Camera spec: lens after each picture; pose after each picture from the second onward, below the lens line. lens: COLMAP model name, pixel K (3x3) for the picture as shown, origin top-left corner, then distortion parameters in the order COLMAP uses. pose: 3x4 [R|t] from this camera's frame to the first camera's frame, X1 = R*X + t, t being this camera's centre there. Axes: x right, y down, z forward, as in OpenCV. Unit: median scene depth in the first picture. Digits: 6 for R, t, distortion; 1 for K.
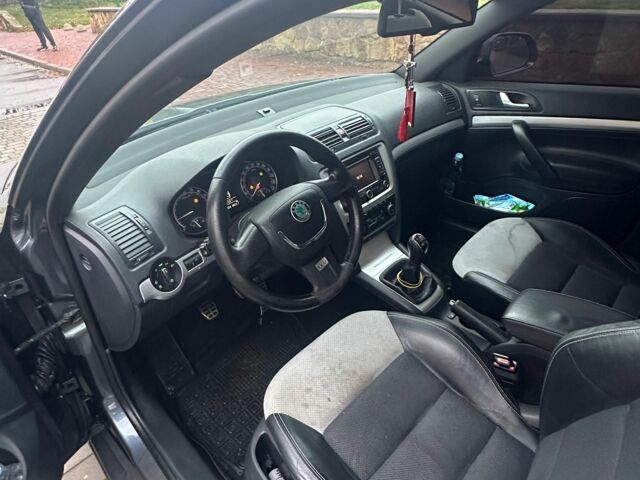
lens RADIAL K [[400.8, 0, 319.8], [0, 400.8, 239.2], [0, 0, 1]] dist [-0.003575, -0.001007]
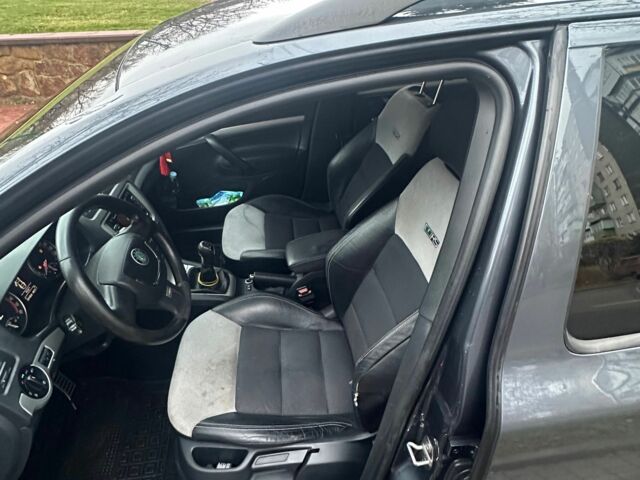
lens RADIAL K [[400.8, 0, 320.0], [0, 400.8, 240.4], [0, 0, 1]] dist [-0.003575, -0.001007]
pose [[0.623936, -0.401515, 0.670440, -0.381927], [0.412607, 0.897845, 0.153718, -0.061097], [-0.663671, 0.180718, 0.725866, -0.143418]]
